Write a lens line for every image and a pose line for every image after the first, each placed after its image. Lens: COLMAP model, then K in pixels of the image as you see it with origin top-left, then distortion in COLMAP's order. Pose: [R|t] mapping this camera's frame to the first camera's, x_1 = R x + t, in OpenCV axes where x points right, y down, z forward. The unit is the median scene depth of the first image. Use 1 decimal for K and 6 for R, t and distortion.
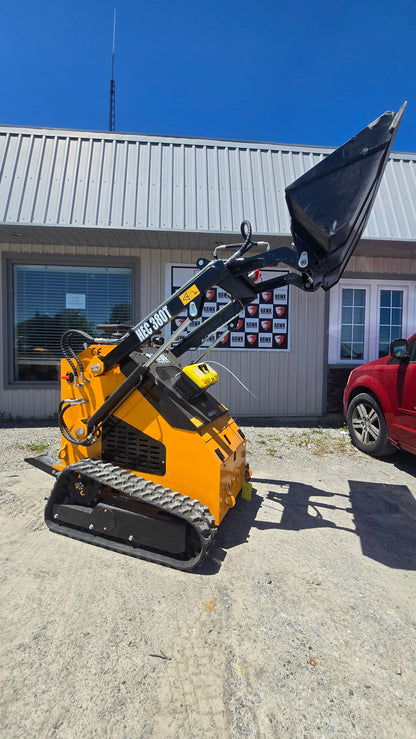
lens RADIAL K [[306.3, 0, 212.4], [0, 306.3, 369.8], [0, 0, 1]] dist [-0.007066, 0.001249]
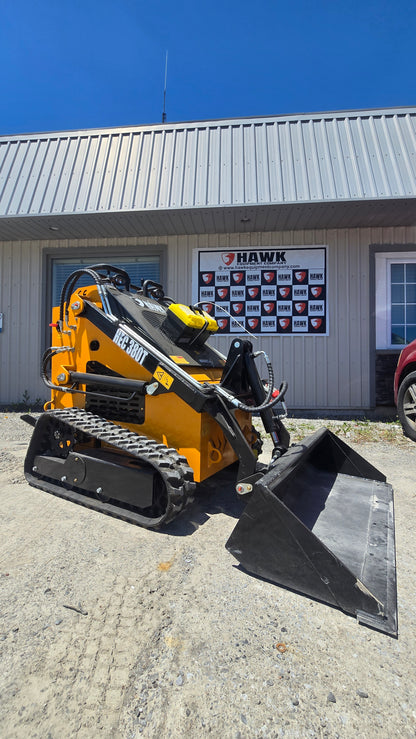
lens RADIAL K [[306.3, 0, 210.8], [0, 306.3, 369.9], [0, 0, 1]] dist [-0.007066, 0.001249]
pose [[0.984228, -0.008573, -0.176699, 0.089487], [-0.002062, 0.998201, -0.059920, 0.118132], [0.176895, 0.059339, 0.982439, 0.084575]]
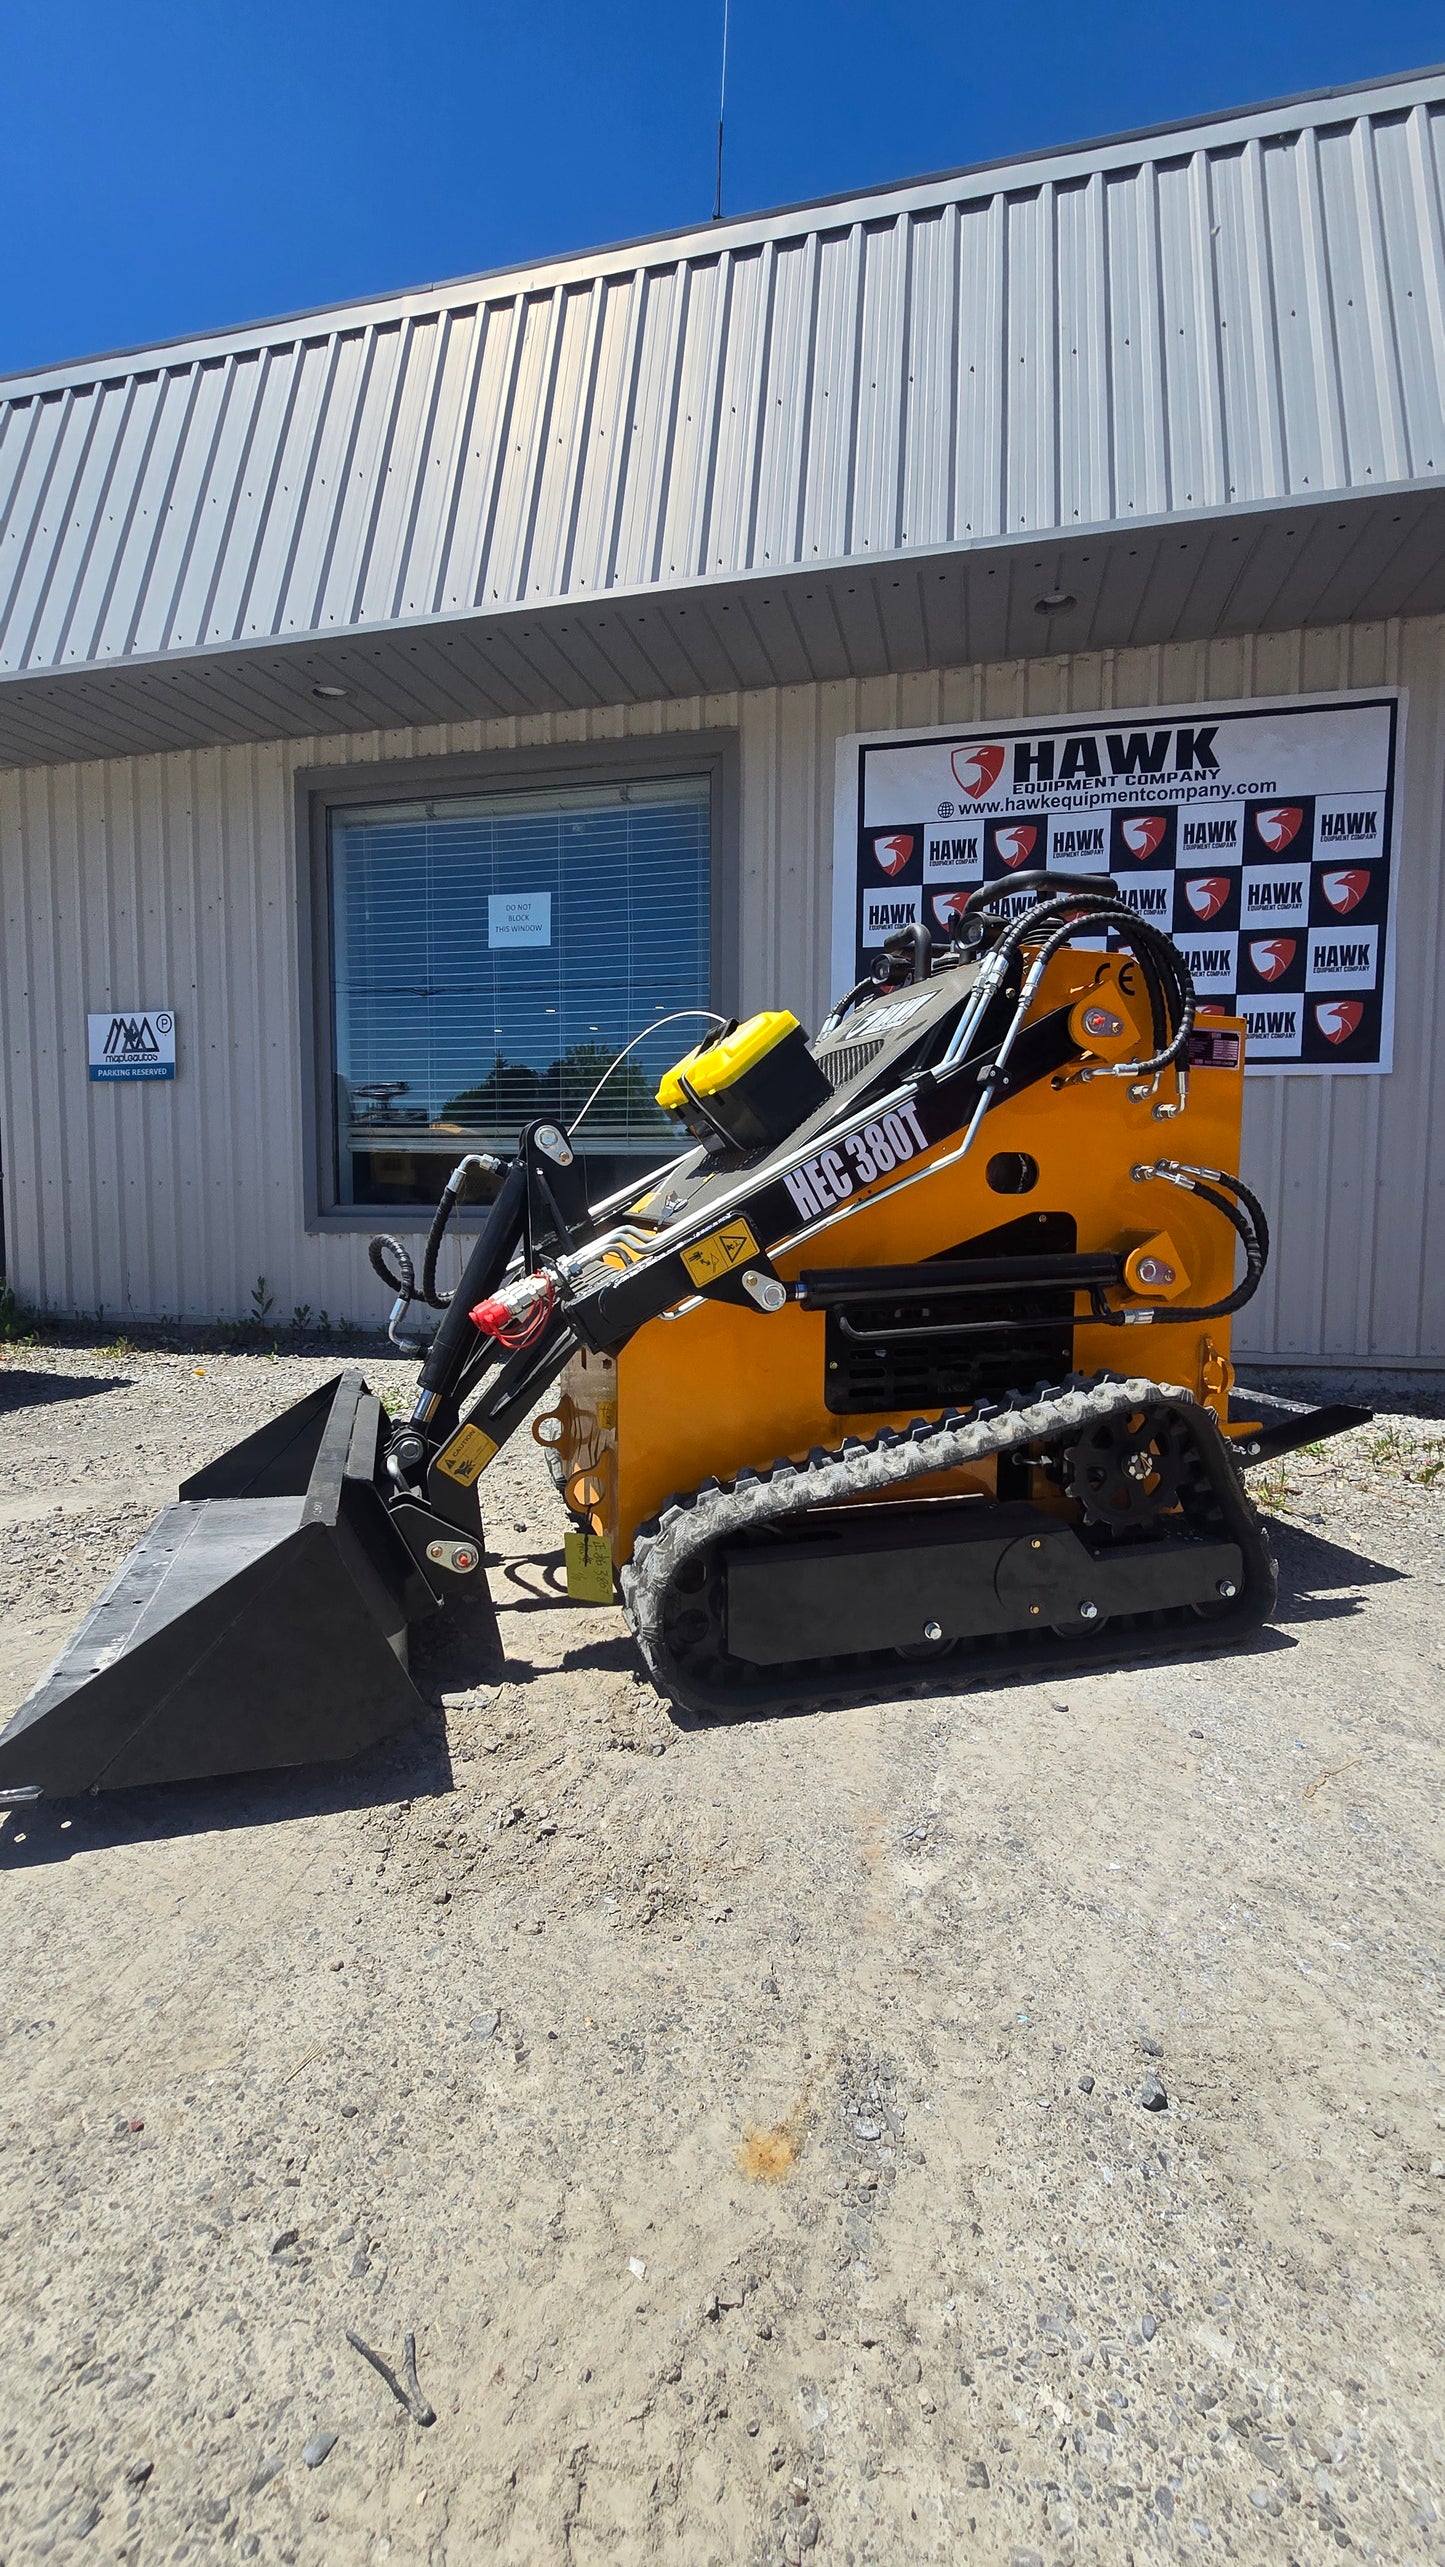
lens RADIAL K [[1064.0, 0, 725.7], [0, 1064.0, 1285.8], [0, 0, 1]] dist [-0.007066, 0.001249]
pose [[0.948326, 0.019215, -0.316716, 0.055885], [-0.009084, 0.999400, 0.033433, 0.091015], [0.317168, -0.028828, 0.947931, 0.153221]]
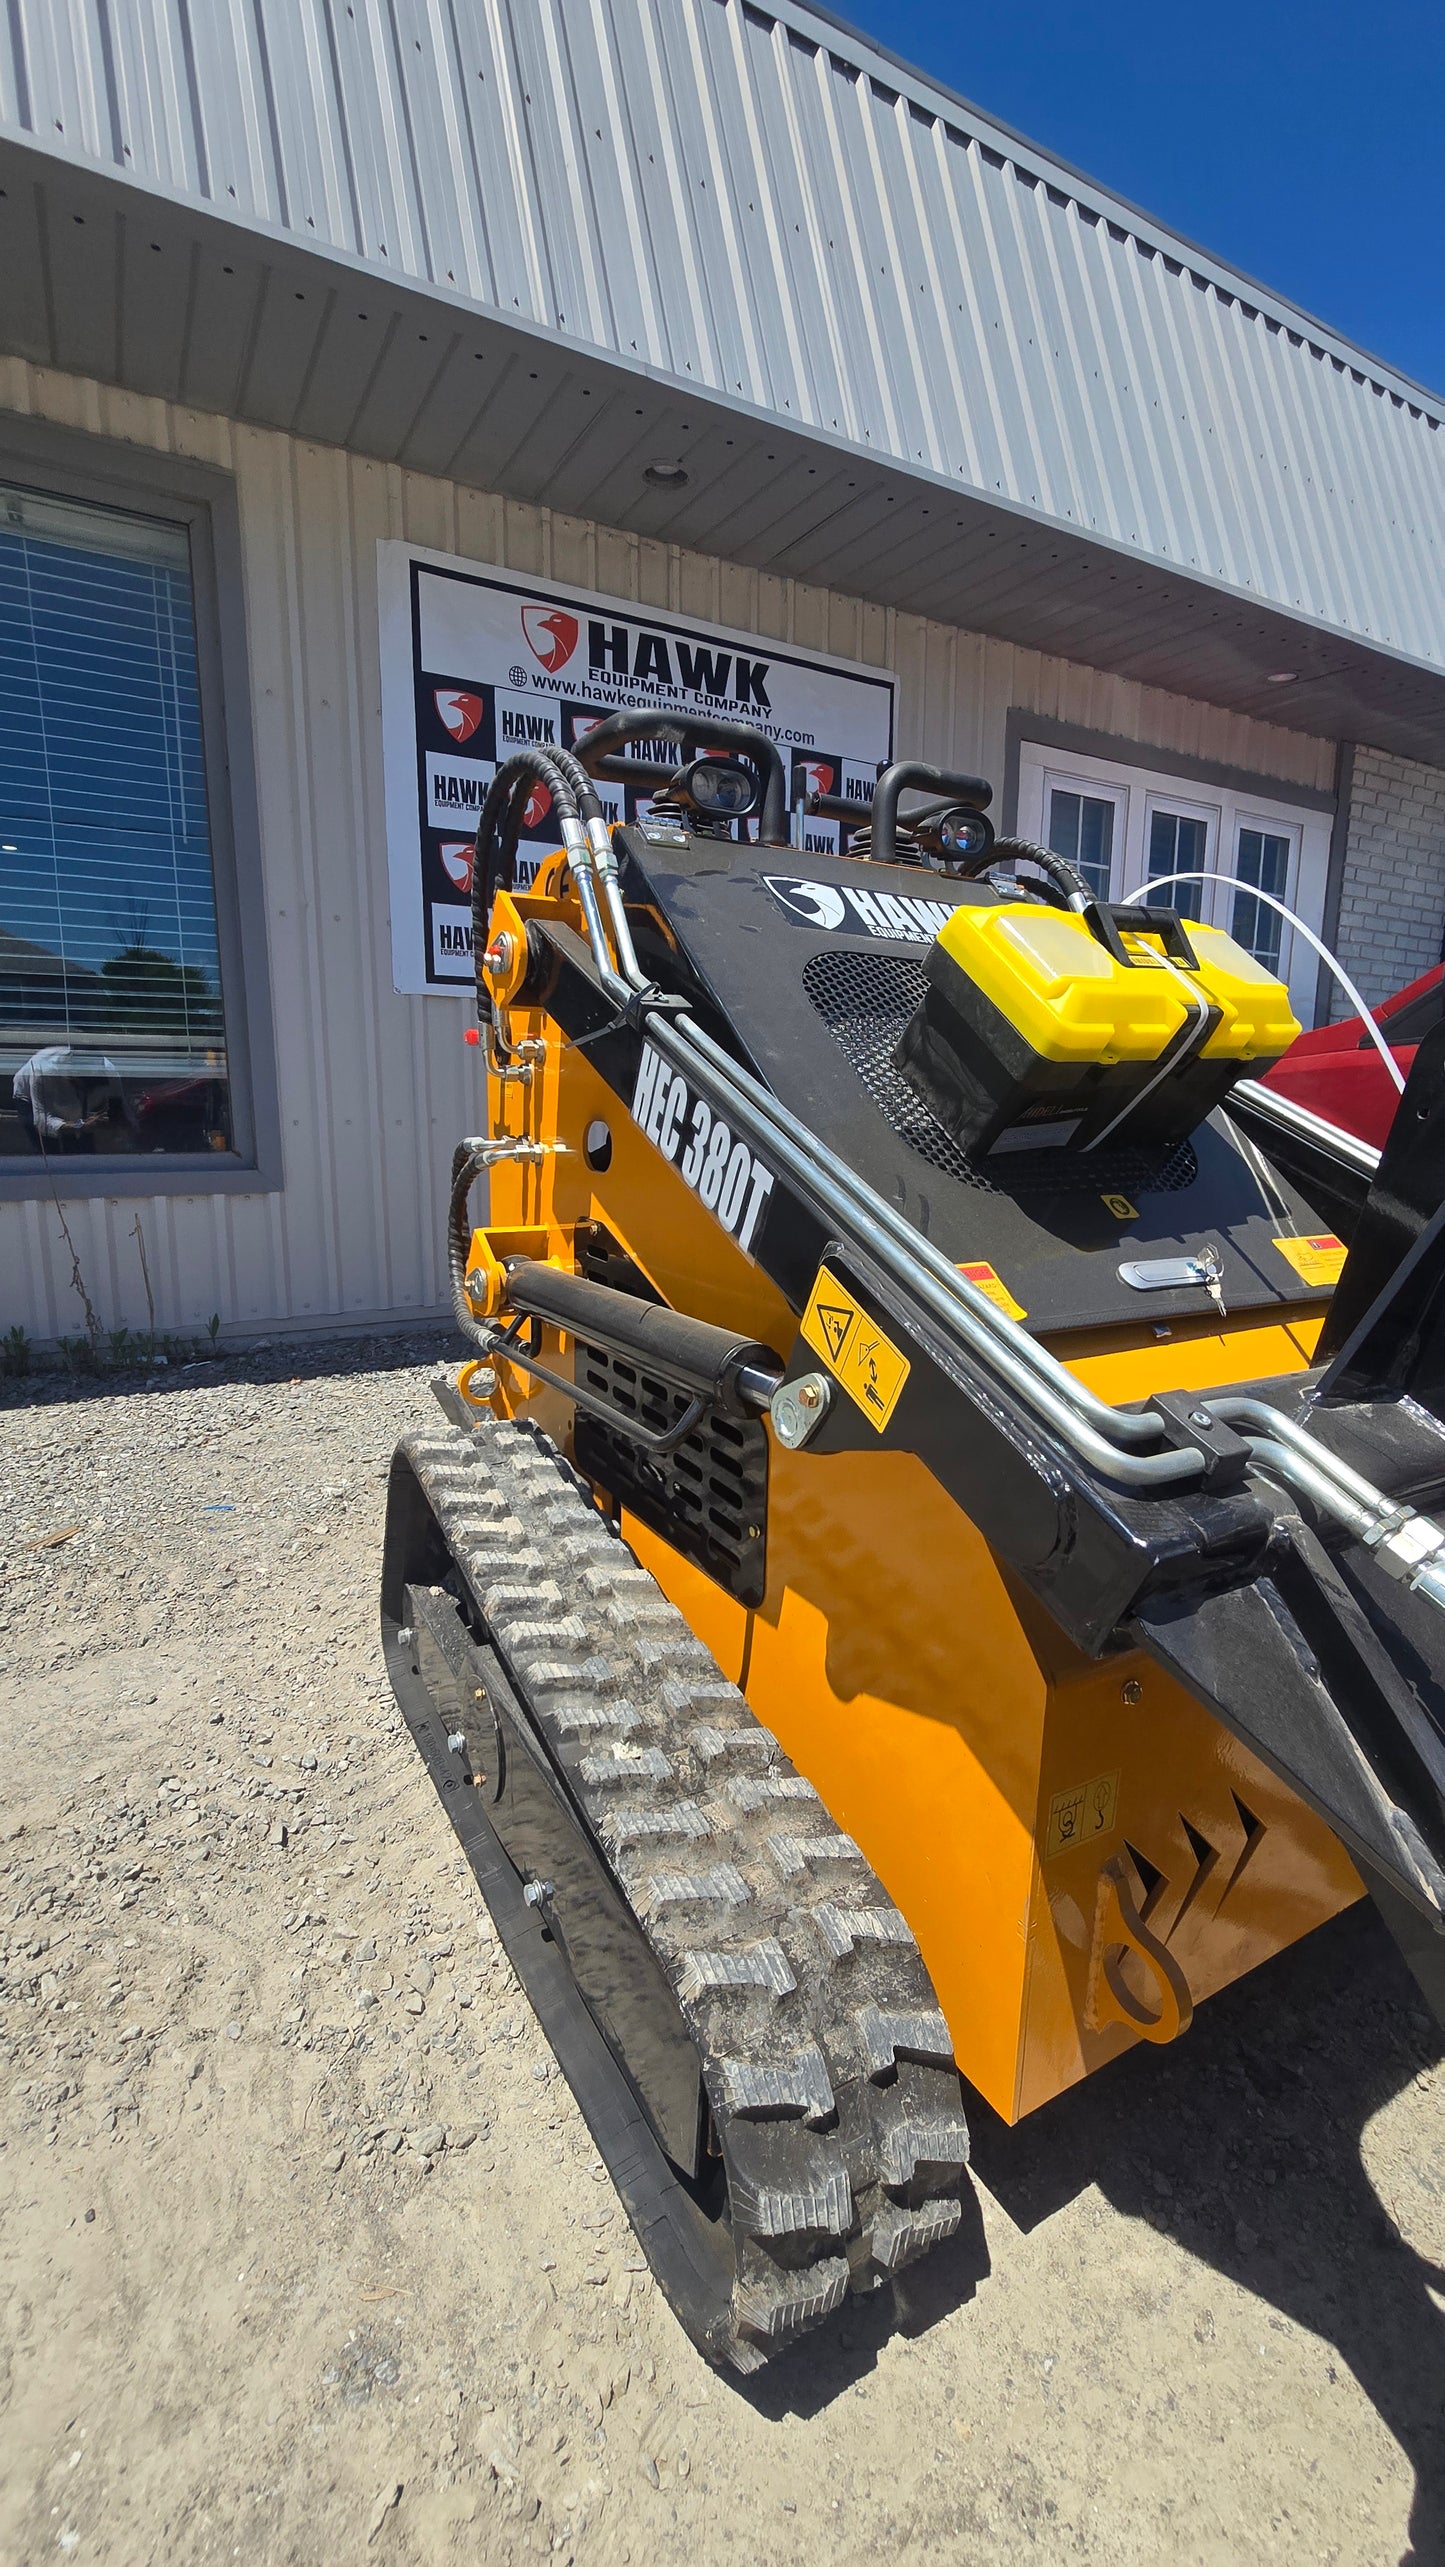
lens RADIAL K [[1064.0, 0, 738.3], [0, 1064.0, 1283.5], [0, 0, 1]] dist [-0.007066, 0.001249]
pose [[0.908272, -0.075068, 0.411589, -0.311527], [0.022784, 0.991186, 0.130500, 0.048043], [-0.417758, -0.109152, 0.901978, 0.291204]]
